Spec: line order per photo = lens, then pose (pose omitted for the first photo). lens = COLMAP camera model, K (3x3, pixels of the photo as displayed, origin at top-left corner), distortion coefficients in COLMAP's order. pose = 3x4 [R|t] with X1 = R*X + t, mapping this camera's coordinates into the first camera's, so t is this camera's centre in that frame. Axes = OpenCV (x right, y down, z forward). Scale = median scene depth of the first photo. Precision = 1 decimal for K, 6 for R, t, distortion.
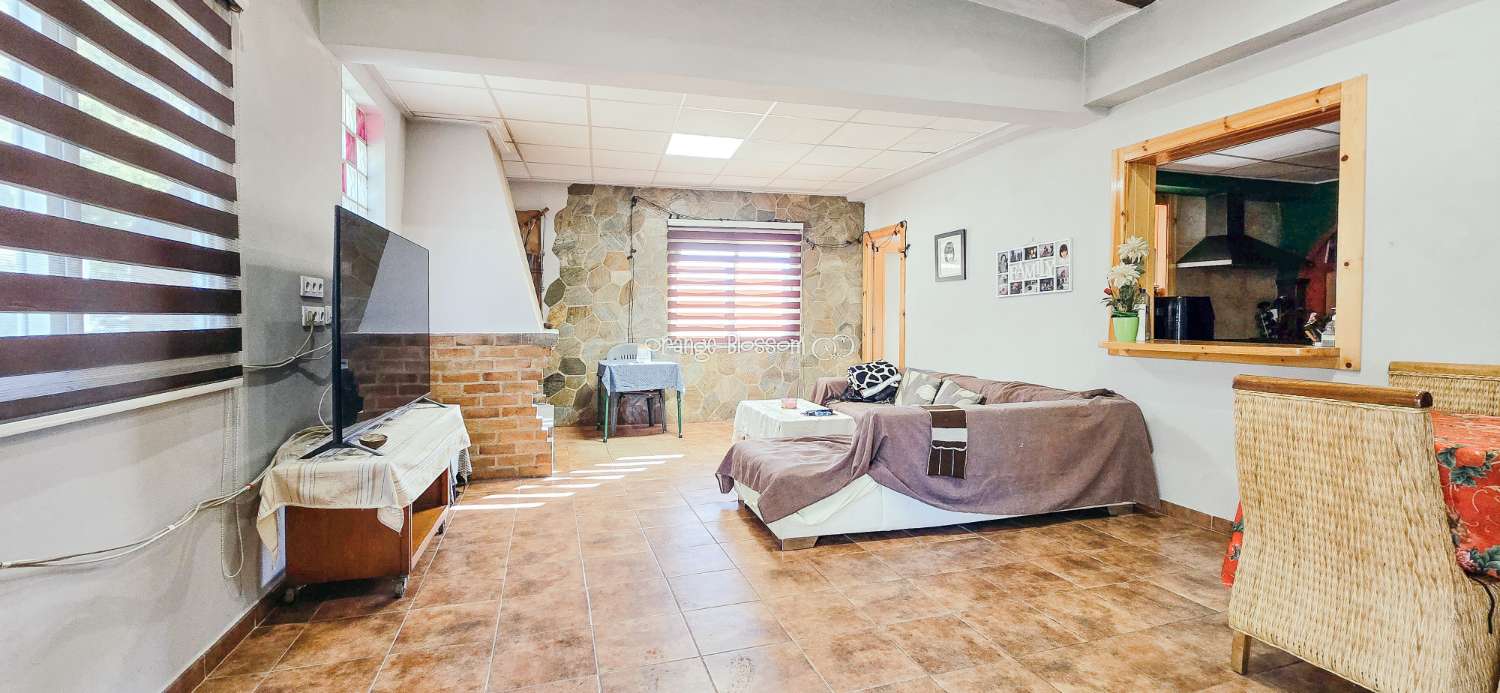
lens RADIAL K [[610.2, 0, 748.0], [0, 610.2, 337.4], [0, 0, 1]] dist [-0.002070, -0.001042]
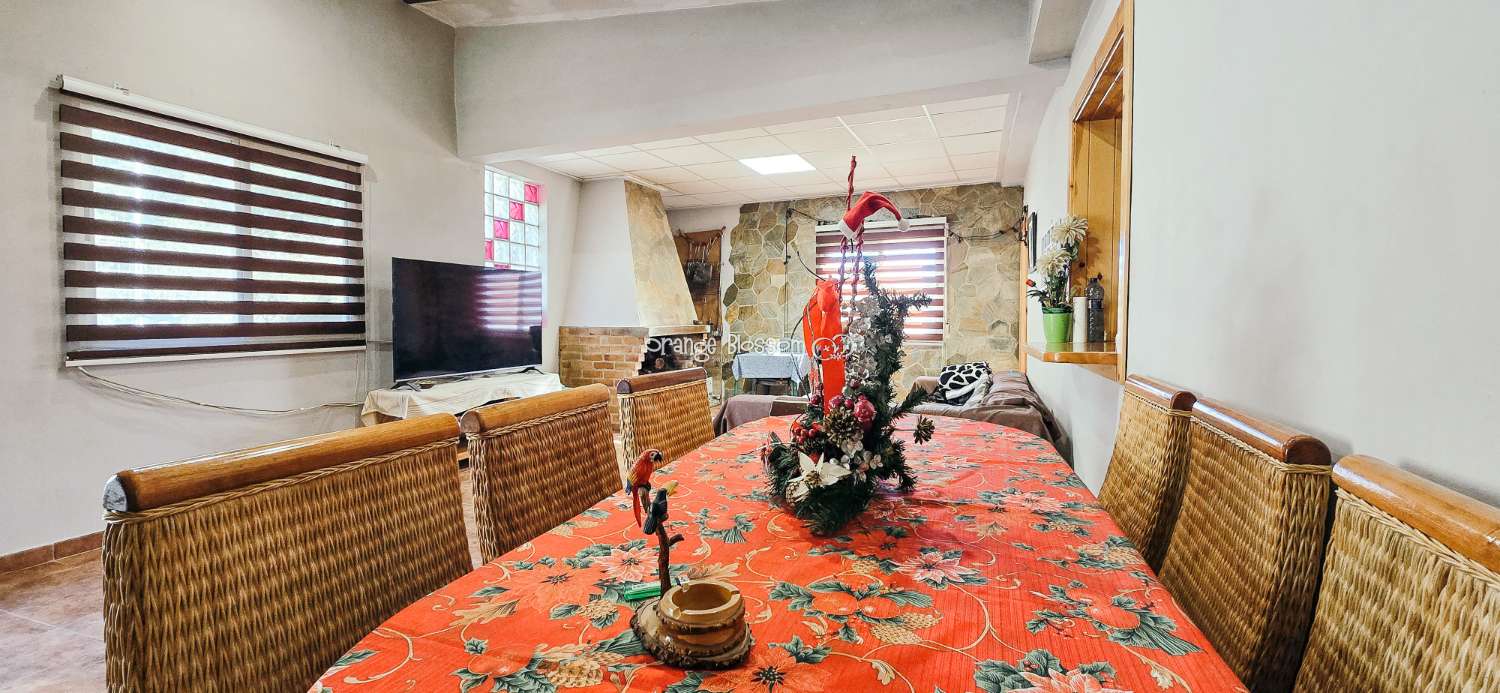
lens RADIAL K [[610.2, 0, 756.1], [0, 610.2, 335.7], [0, 0, 1]] dist [-0.002070, -0.001042]
pose [[0.793981, 0.017604, -0.607688, 0.471016], [-0.017059, 0.999832, 0.006677, -0.001025], [0.607703, 0.005065, 0.794148, 0.059348]]
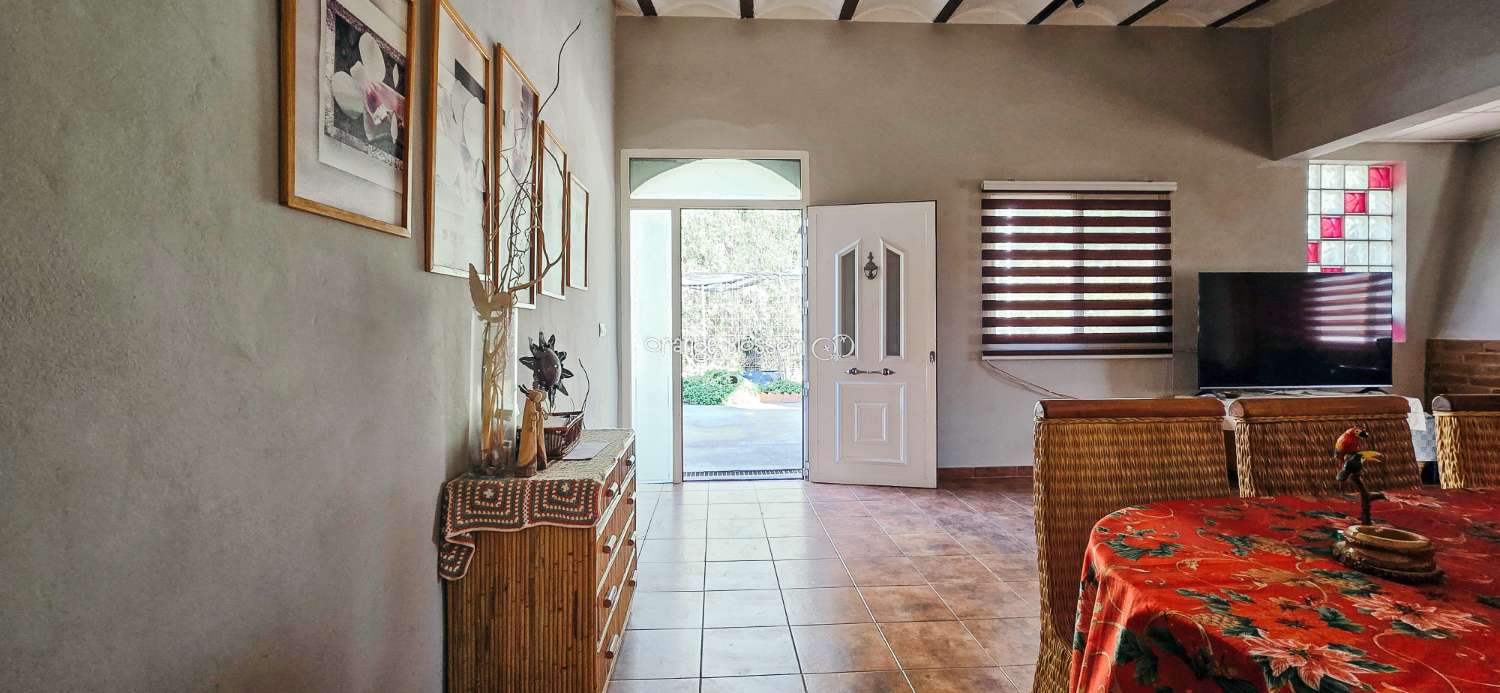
lens RADIAL K [[610.2, 0, 759.9], [0, 610.2, 333.3], [0, 0, 1]] dist [-0.002070, -0.001042]
pose [[-0.251606, 0.005727, -0.967813, 0.567051], [-0.023436, 0.999653, 0.012009, -0.000719], [0.967546, 0.025703, -0.251385, 0.031561]]
